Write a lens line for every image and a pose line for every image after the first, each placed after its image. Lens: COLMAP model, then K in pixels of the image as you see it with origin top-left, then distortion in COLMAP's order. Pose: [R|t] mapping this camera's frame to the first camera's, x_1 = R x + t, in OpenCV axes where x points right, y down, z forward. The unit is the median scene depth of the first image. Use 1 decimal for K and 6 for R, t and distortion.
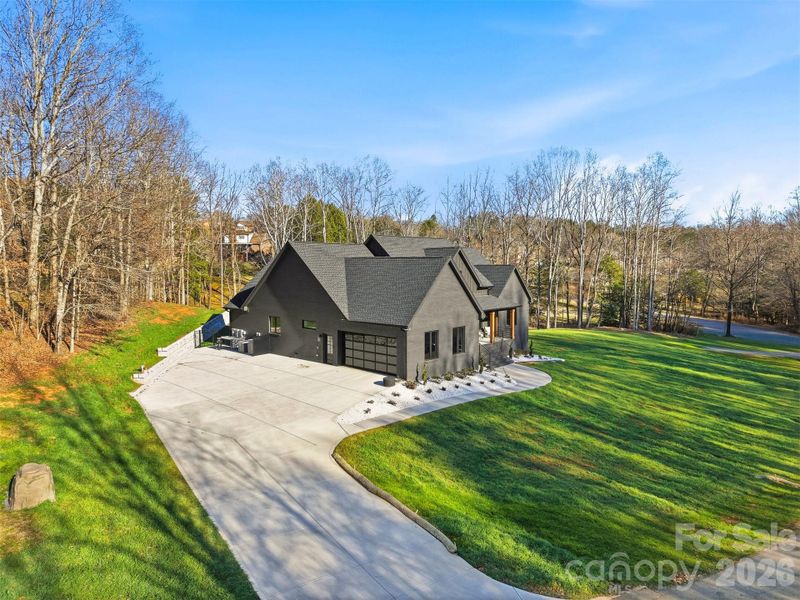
lens RADIAL K [[513.7, 0, 400.0], [0, 513.7, 300.0], [0, 0, 1]] dist [0.005304, 0.000431]
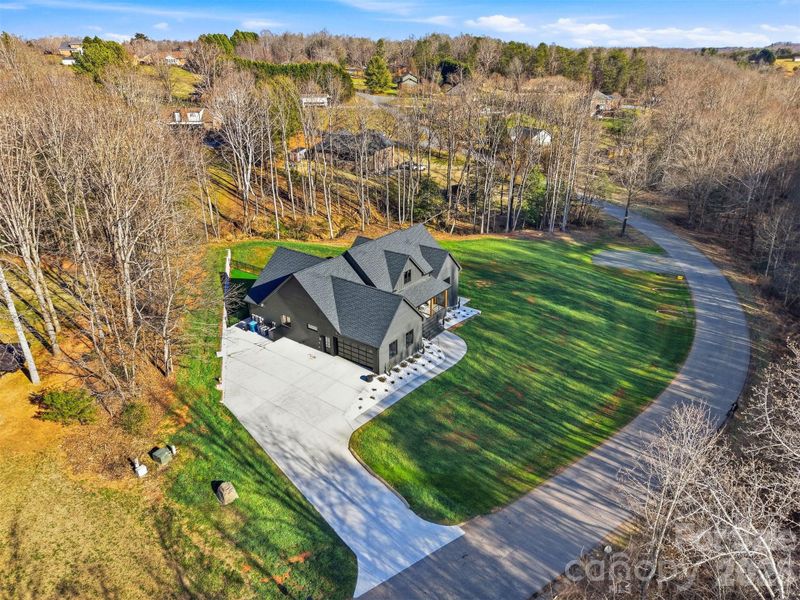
lens RADIAL K [[513.7, 0, 400.0], [0, 513.7, 300.0], [0, 0, 1]] dist [0.005304, 0.000431]
pose [[0.994998, -0.042064, 0.090605, -0.087798], [0.006861, 0.933653, 0.358114, -0.960862], [-0.099658, -0.355701, 0.929271, -0.695308]]
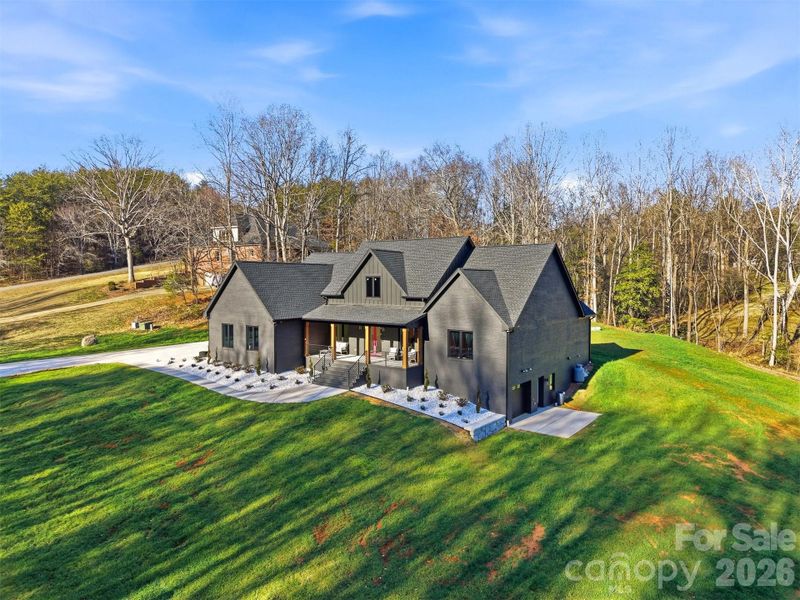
lens RADIAL K [[513.7, 0, 400.0], [0, 513.7, 300.0], [0, 0, 1]] dist [0.005304, 0.000431]
pose [[0.105339, 0.028064, -0.994040, 1.914865], [-0.072448, 0.997162, 0.020474, -0.060763], [0.991794, 0.069859, 0.107073, 1.903191]]
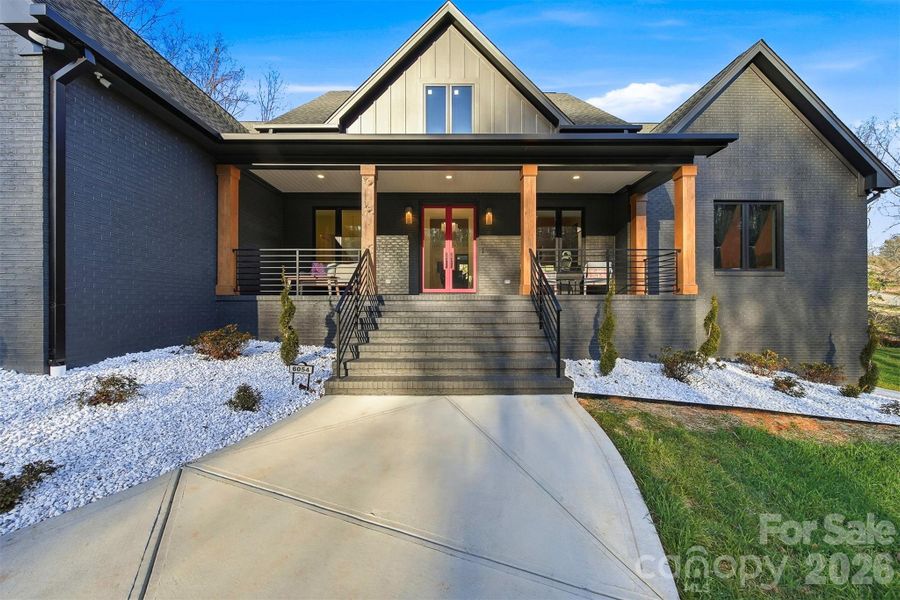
lens RADIAL K [[320.5, 0, 450.0], [0, 320.5, 300.0], [0, 0, 1]] dist [-0.007331, -0.000065]
pose [[0.680286, -0.003139, -0.732940, 0.514776], [-0.051605, 0.997304, -0.052169, 0.197547], [0.731128, 0.073313, 0.678290, 1.737204]]
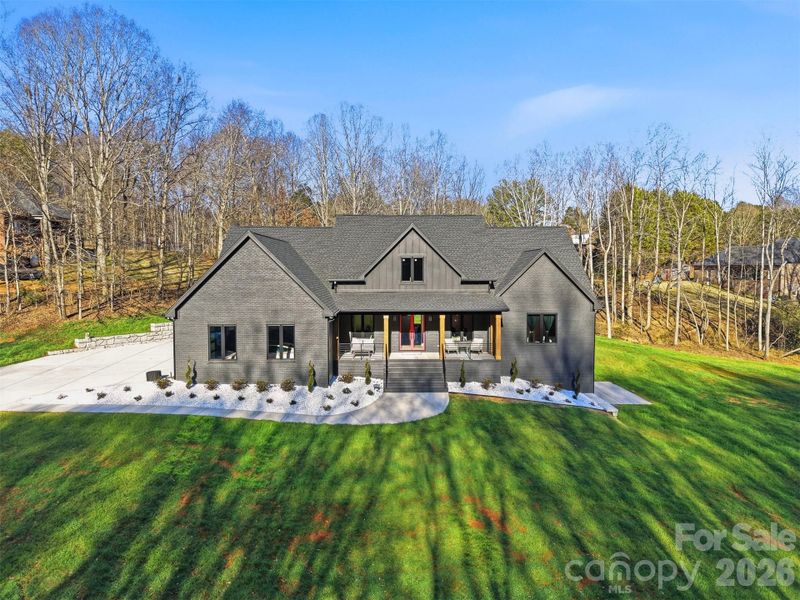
lens RADIAL K [[513.7, 0, 400.0], [0, 513.7, 300.0], [0, 0, 1]] dist [0.005304, 0.000431]
pose [[0.678294, 0.045811, -0.733361, 1.264236], [-0.048409, 0.998672, 0.017611, 0.000220], [0.733194, 0.023556, 0.679611, 0.981407]]
